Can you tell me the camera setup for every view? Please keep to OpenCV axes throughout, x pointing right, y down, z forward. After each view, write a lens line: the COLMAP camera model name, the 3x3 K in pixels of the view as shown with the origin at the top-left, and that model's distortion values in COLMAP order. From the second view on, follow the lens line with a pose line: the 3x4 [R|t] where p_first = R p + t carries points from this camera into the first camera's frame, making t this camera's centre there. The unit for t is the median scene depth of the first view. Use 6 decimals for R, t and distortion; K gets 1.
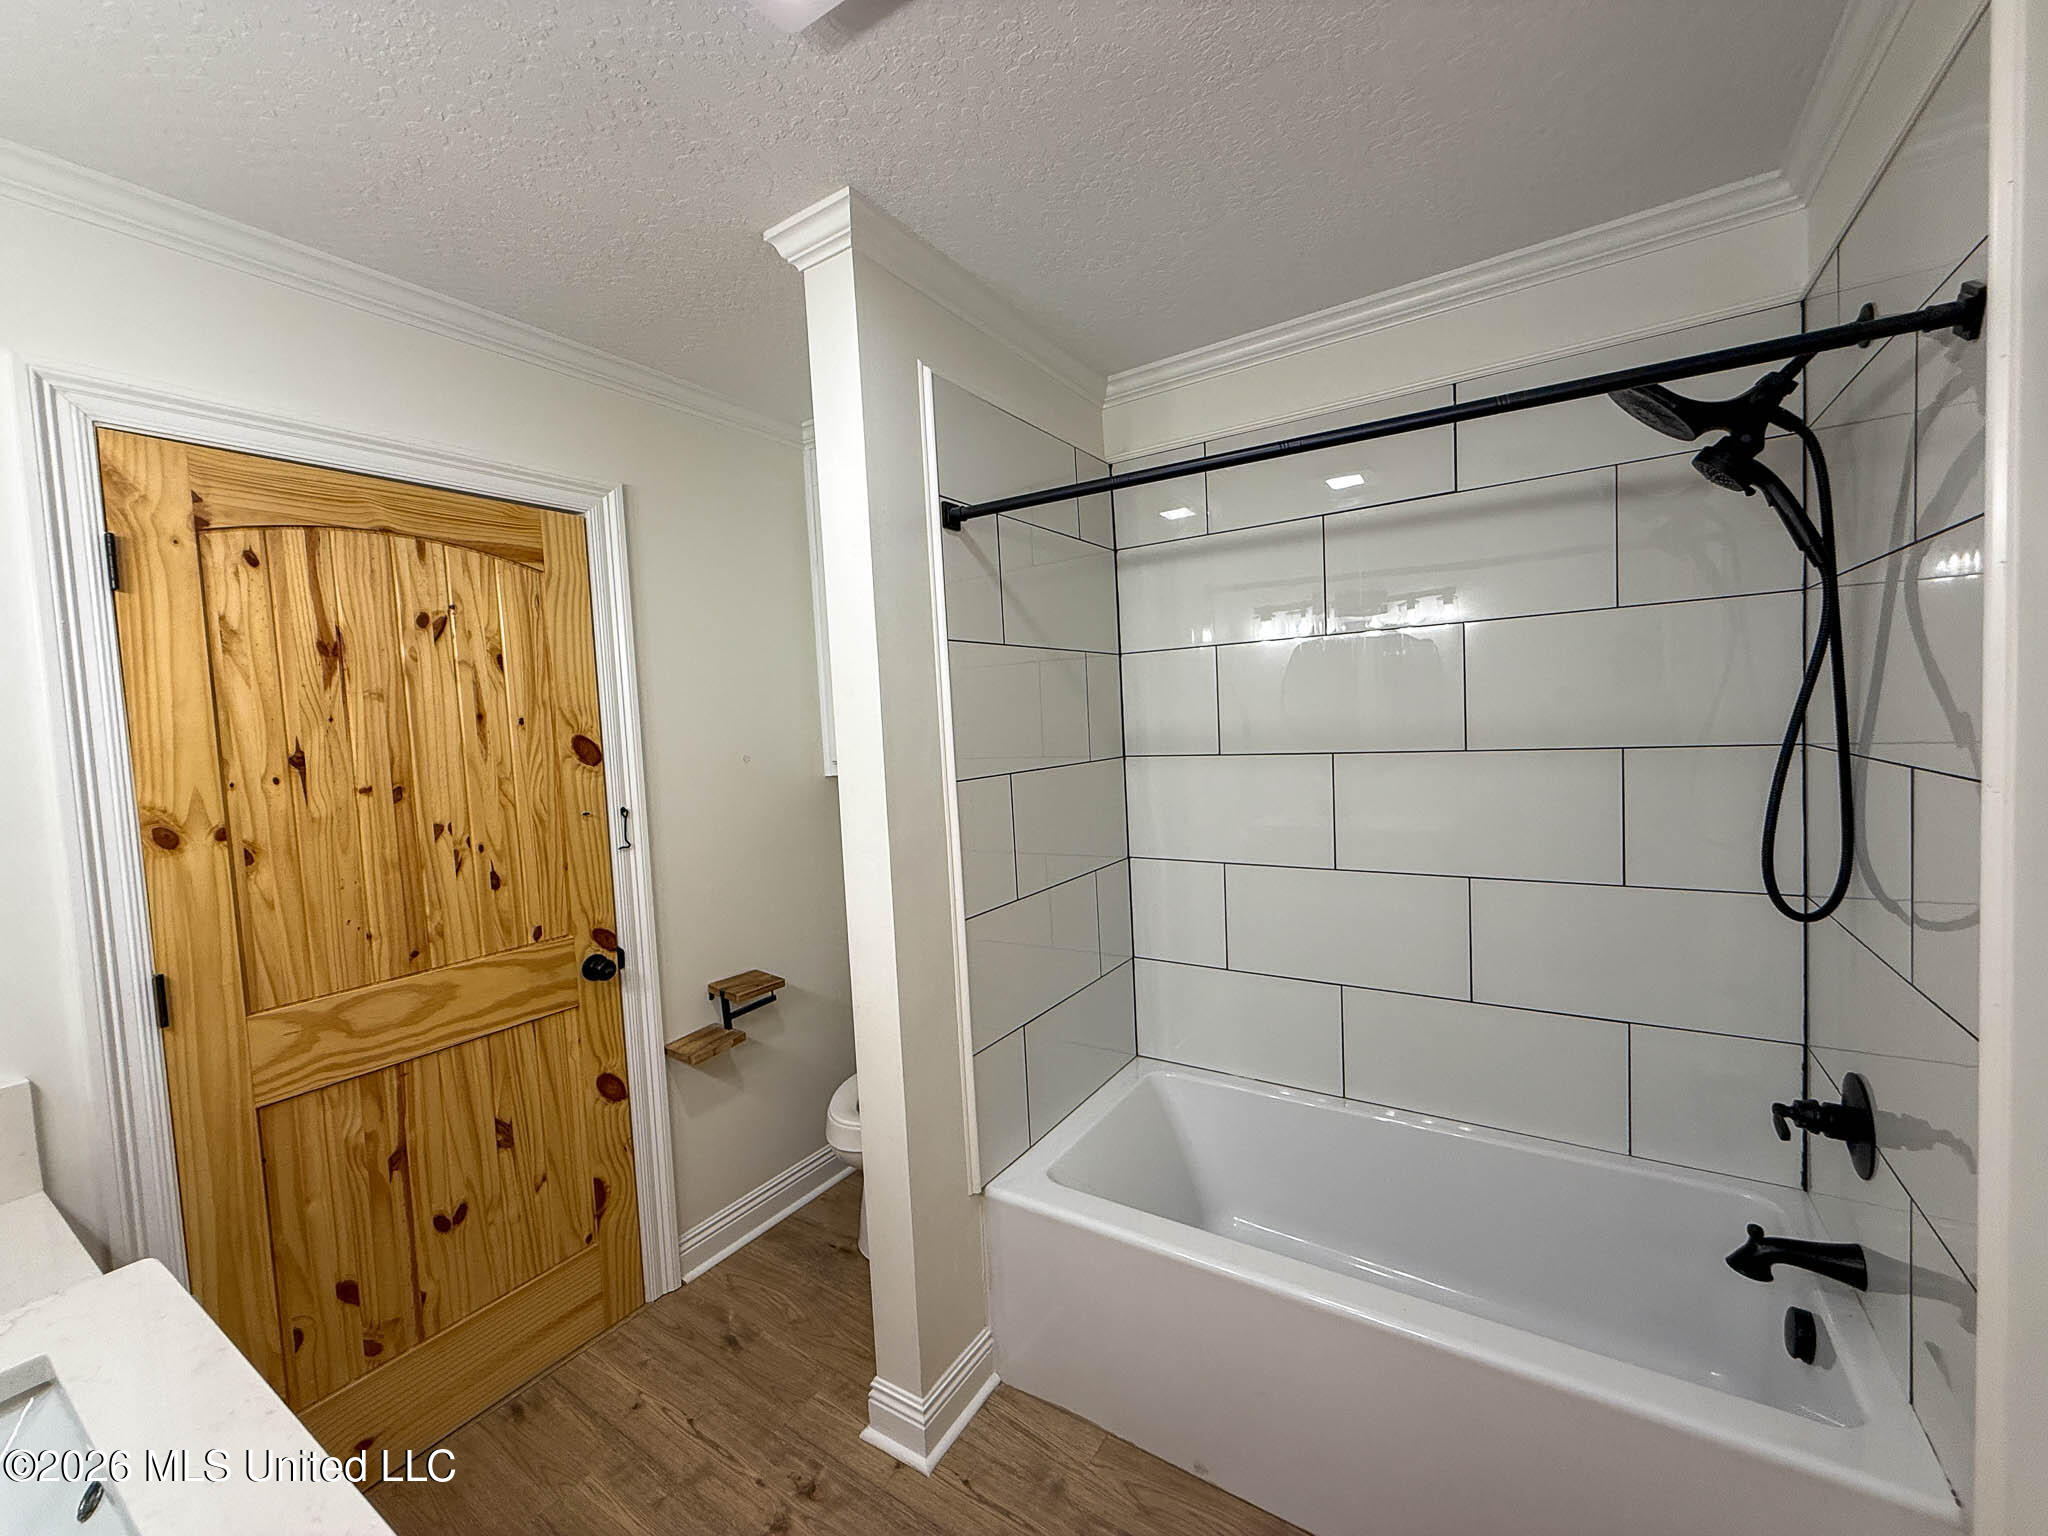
lens RADIAL K [[817.9, 0, 1025.1], [0, 817.9, 770.1], [0, 0, 1]] dist [0.000665, -0.000119]
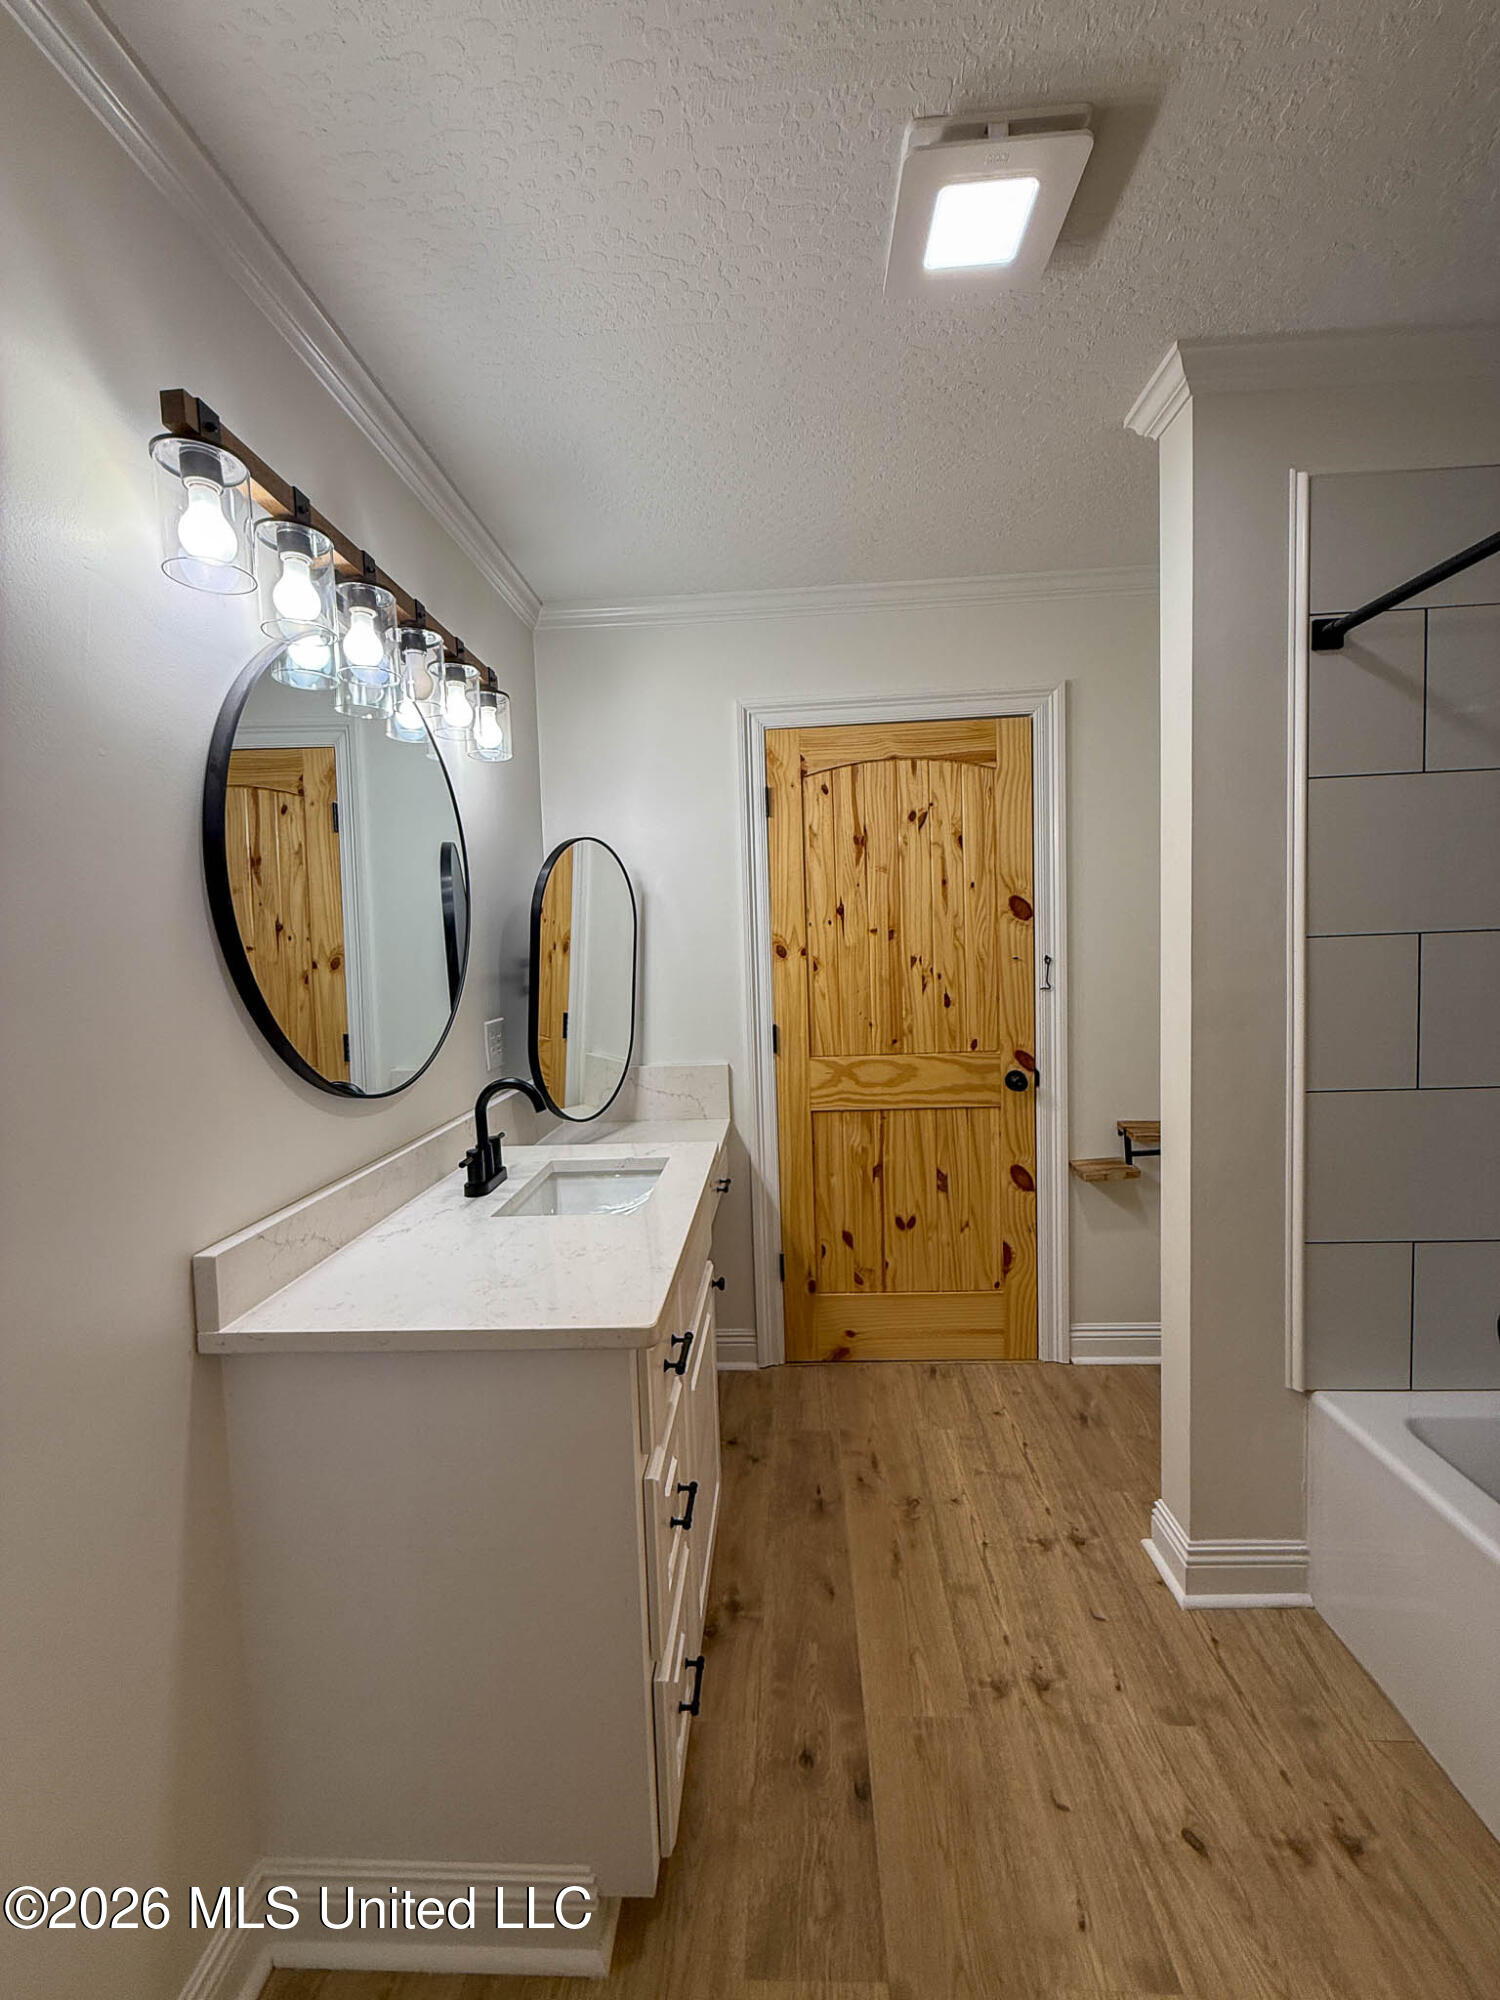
lens RADIAL K [[798.7, 0, 752.8], [0, 798.7, 1000.3], [0, 0, 1]] dist [0.000665, -0.000119]
pose [[0.507358, 0.095499, -0.856427, 0.368661], [-0.040582, 0.995385, 0.086953, 0.031558], [0.860779, -0.009361, 0.508892, 0.027572]]
